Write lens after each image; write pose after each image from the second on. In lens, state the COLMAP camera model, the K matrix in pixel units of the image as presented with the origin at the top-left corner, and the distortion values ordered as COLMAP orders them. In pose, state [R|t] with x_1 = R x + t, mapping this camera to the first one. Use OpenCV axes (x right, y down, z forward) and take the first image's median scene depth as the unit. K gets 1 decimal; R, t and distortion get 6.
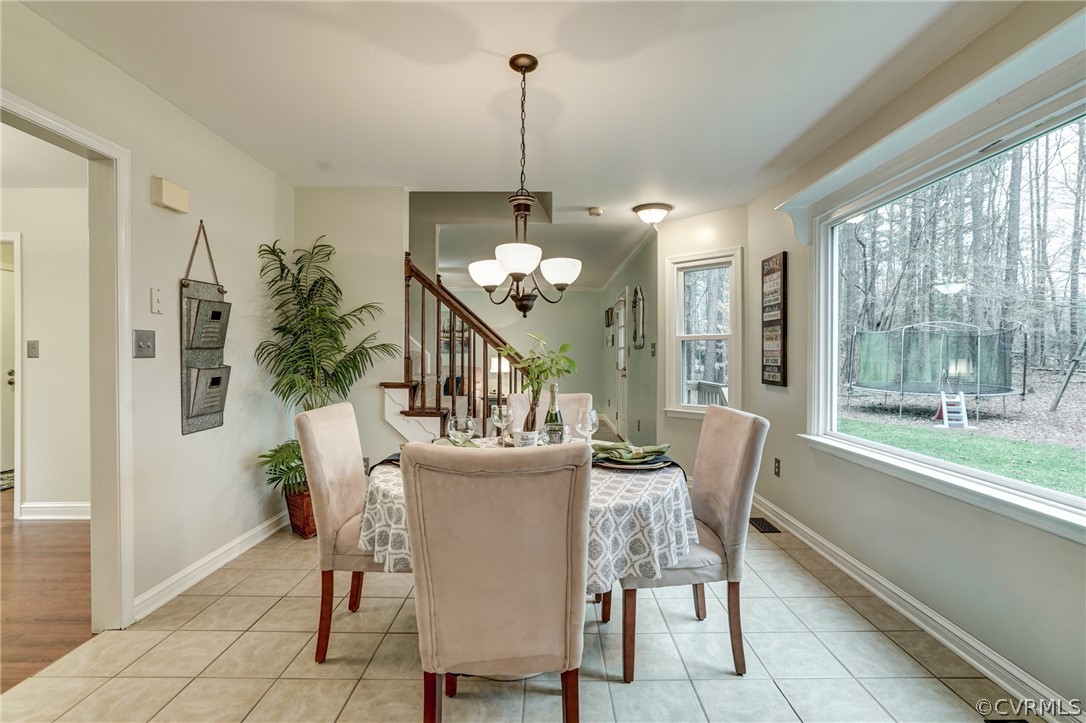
lens RADIAL K [[501.1, 0, 547.5], [0, 501.1, 357.5], [0, 0, 1]] dist [-0.037772, 0.020184]
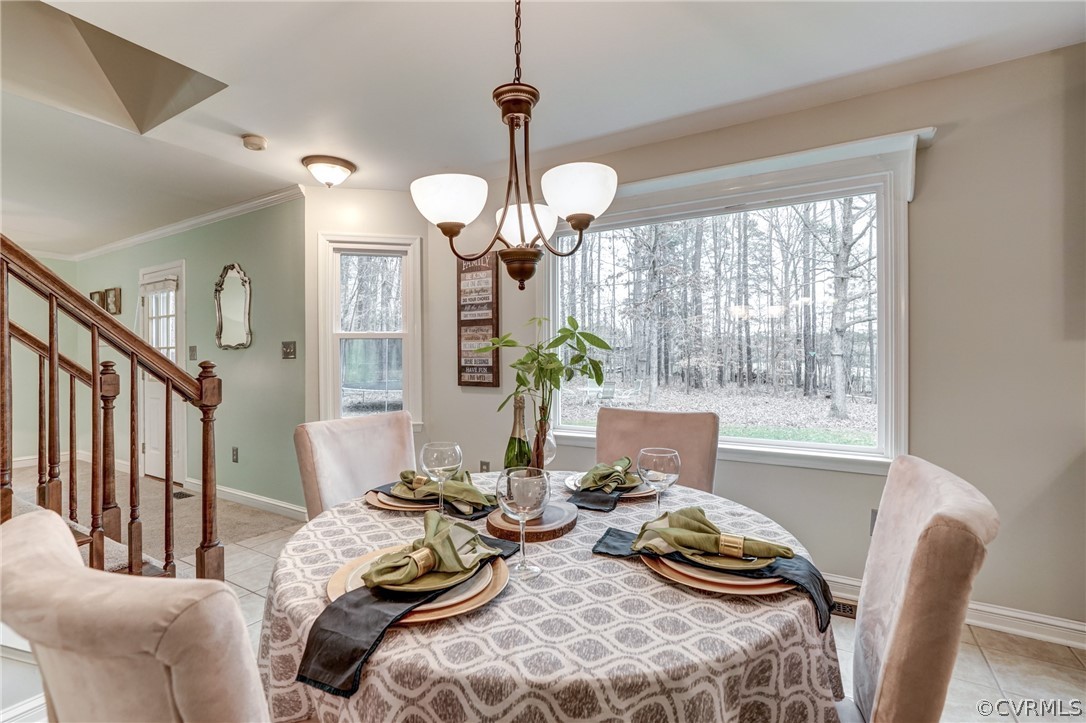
lens RADIAL K [[501.1, 0, 547.5], [0, 501.1, 357.5], [0, 0, 1]] dist [-0.037772, 0.020184]
pose [[0.516413, -0.003952, 0.856331, -0.361644], [0.010244, 0.999946, -0.001562, 0.002510], [-0.856278, 0.009579, 0.516426, 0.433024]]
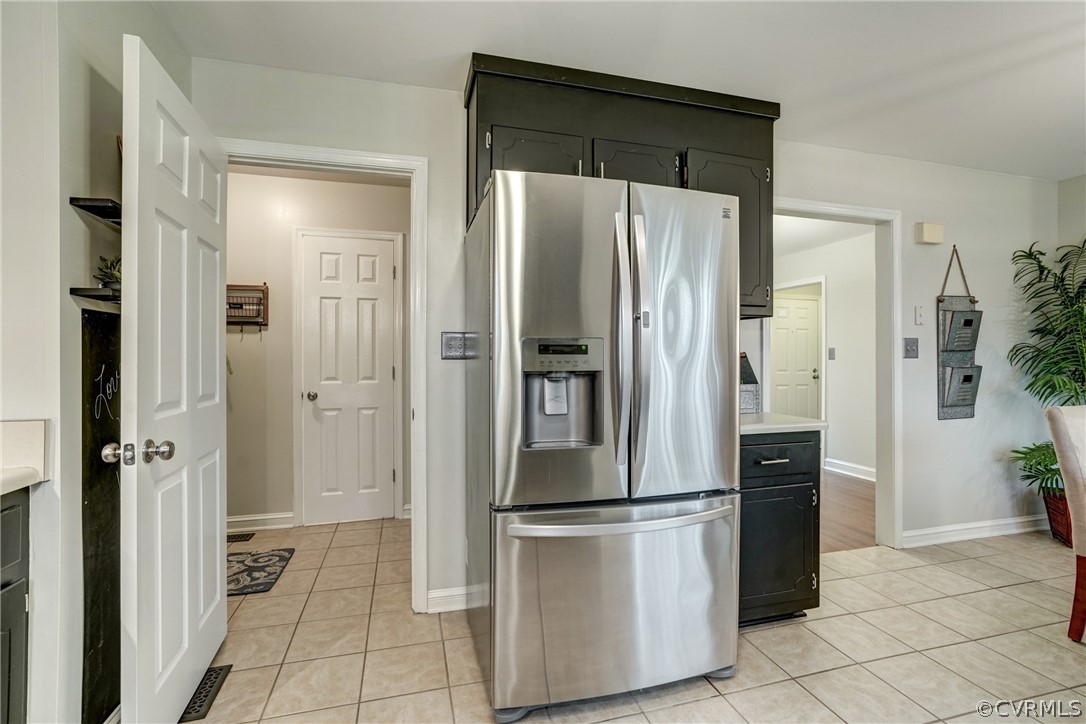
lens RADIAL K [[501.1, 0, 547.5], [0, 501.1, 358.0], [0, 0, 1]] dist [-0.037772, 0.020184]
pose [[0.273230, -0.002446, -0.961946, 0.182836], [-0.006408, 0.999970, -0.004363, 0.010358], [0.961927, 0.007357, 0.273206, -0.280317]]
